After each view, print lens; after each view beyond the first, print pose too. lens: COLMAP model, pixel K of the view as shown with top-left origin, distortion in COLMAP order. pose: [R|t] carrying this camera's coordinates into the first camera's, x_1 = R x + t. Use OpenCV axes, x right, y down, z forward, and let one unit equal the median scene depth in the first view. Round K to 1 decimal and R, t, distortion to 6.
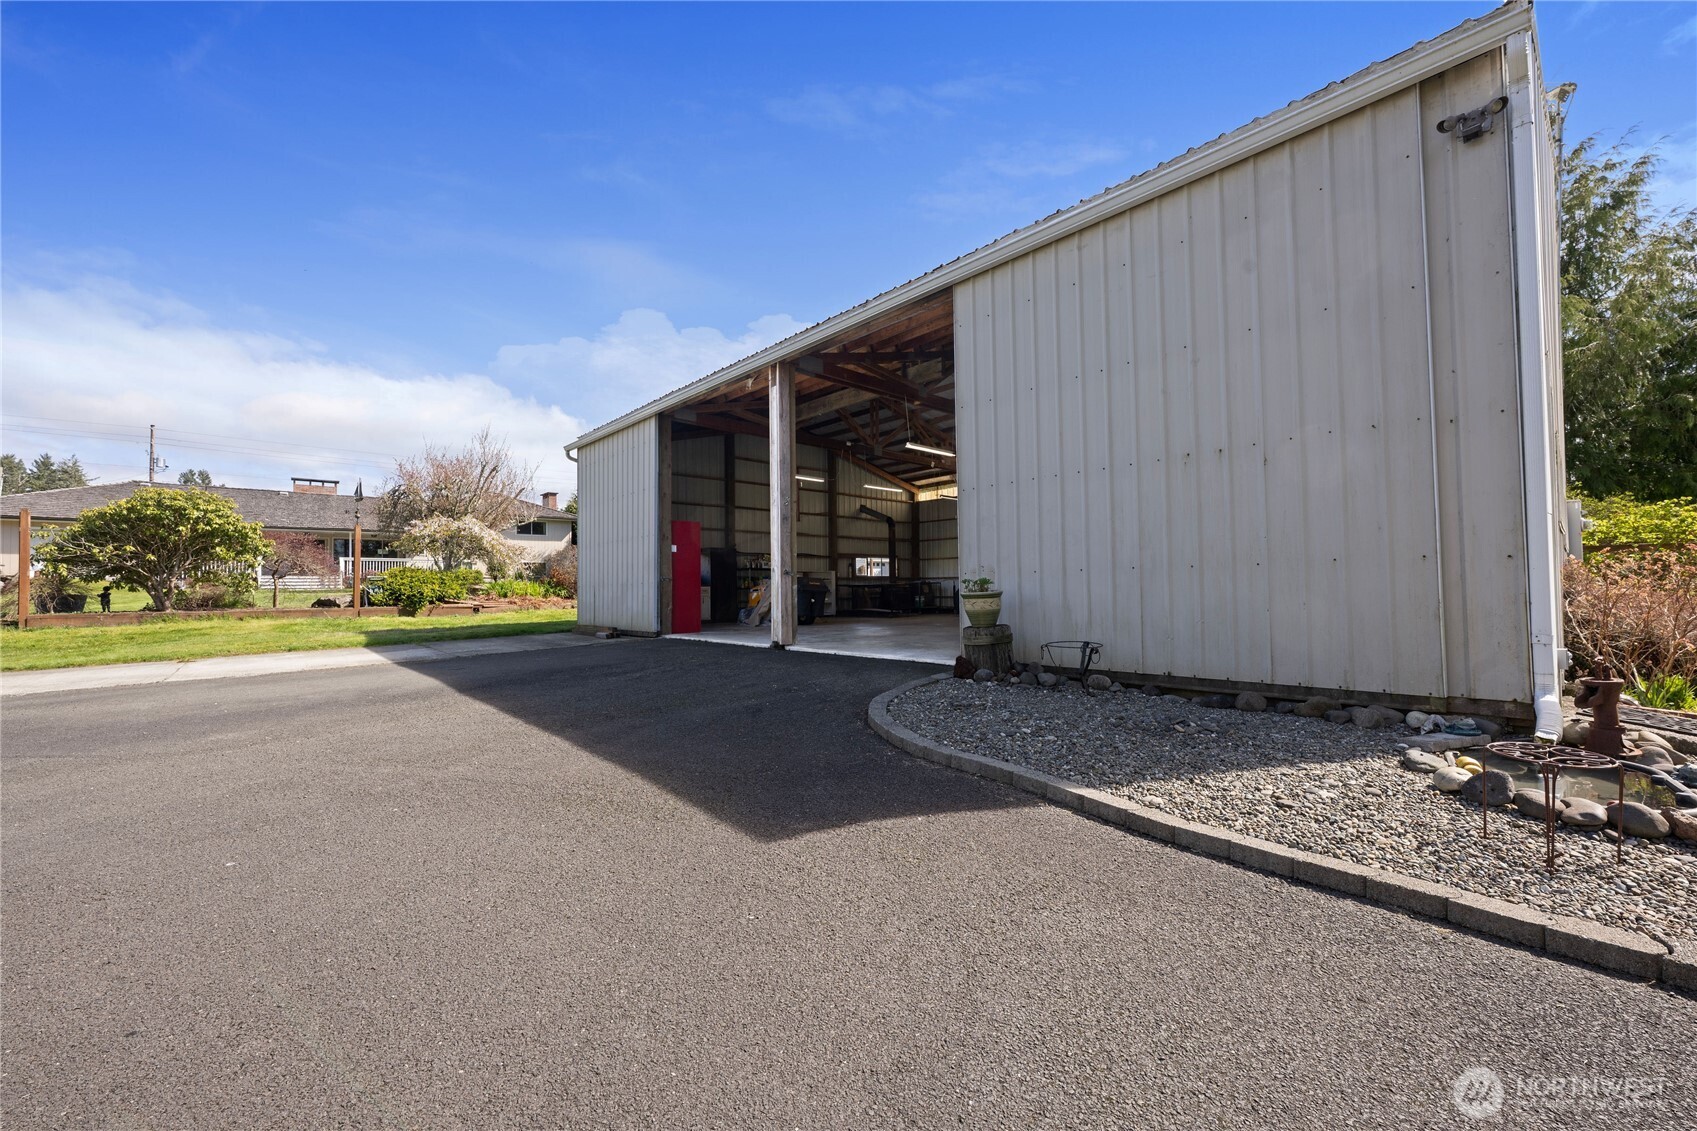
lens RADIAL K [[658.6, 0, 848.5], [0, 658.6, 565.5], [0, 0, 1]] dist [-0.001486, -0.000121]
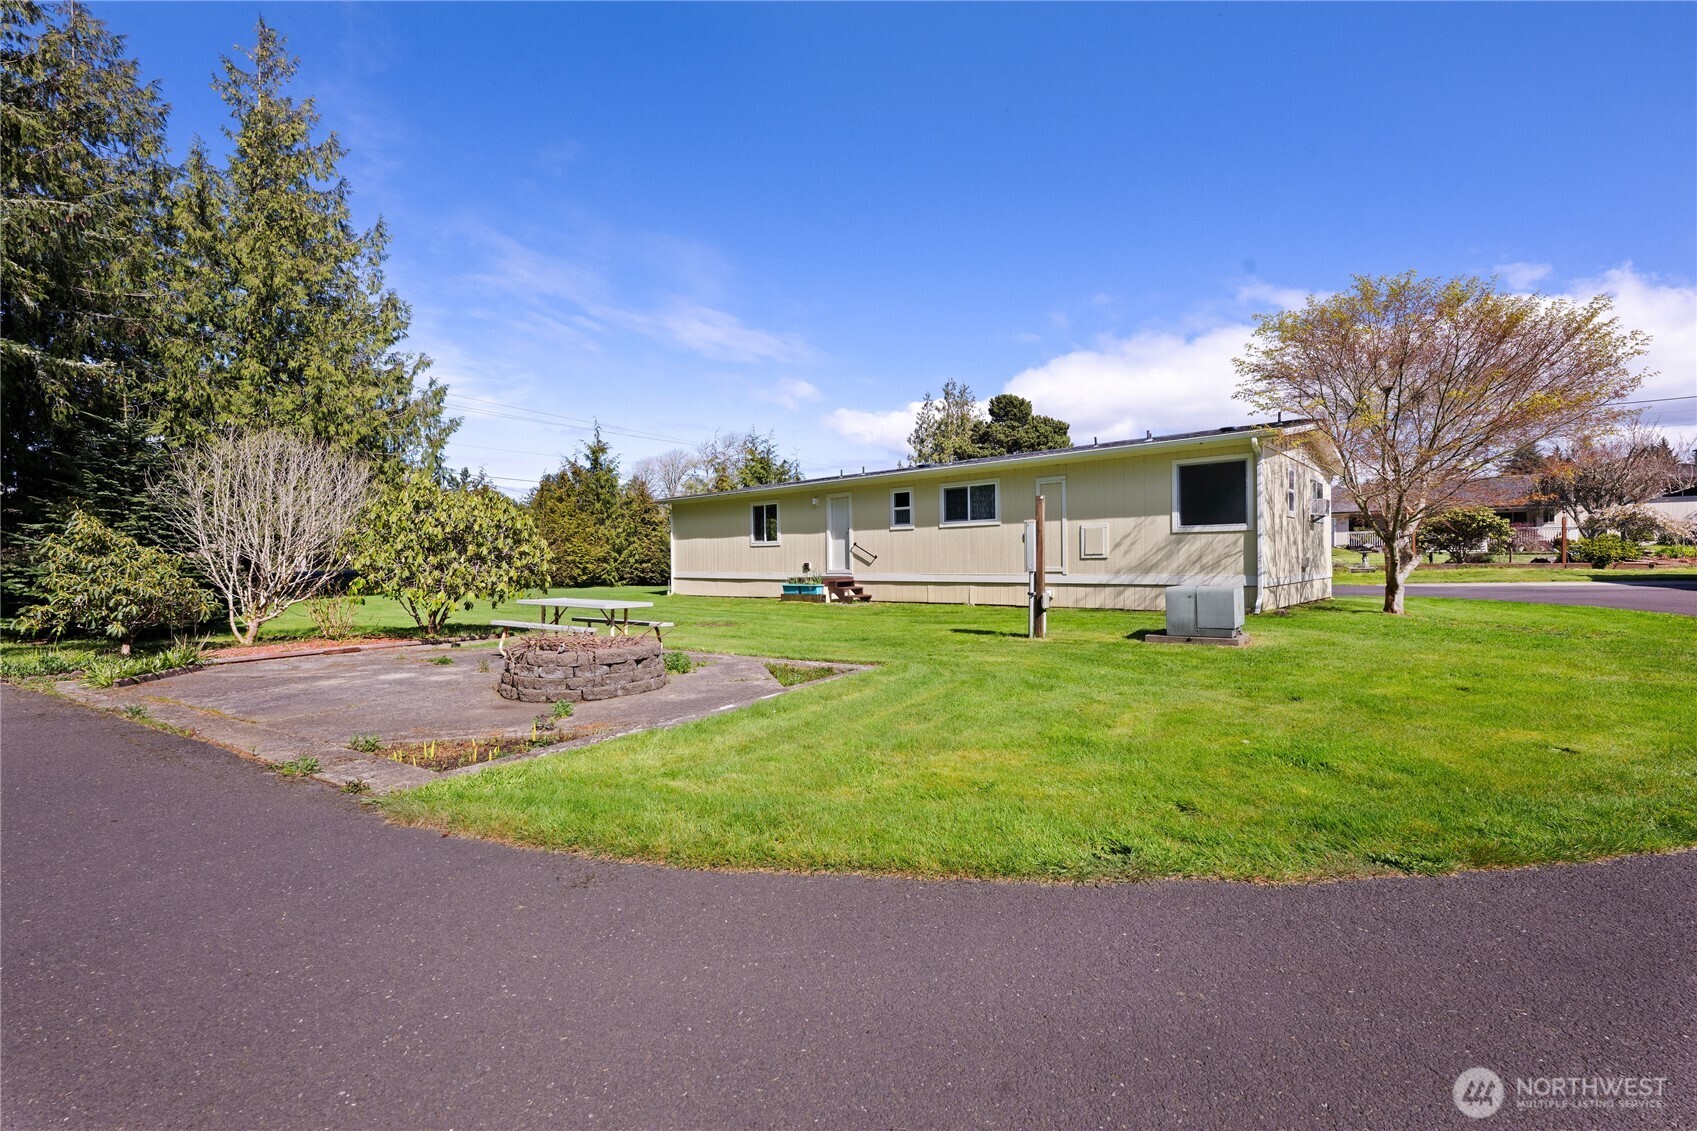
lens RADIAL K [[725.4, 0, 848.5], [0, 725.4, 565.5], [0, 0, 1]] dist [-0.000316, -0.000067]
pose [[0.229178, 0.014107, -0.973282, 0.717486], [0.041199, 0.998858, 0.024179, -0.056809], [0.972512, -0.045639, 0.228335, -1.327758]]
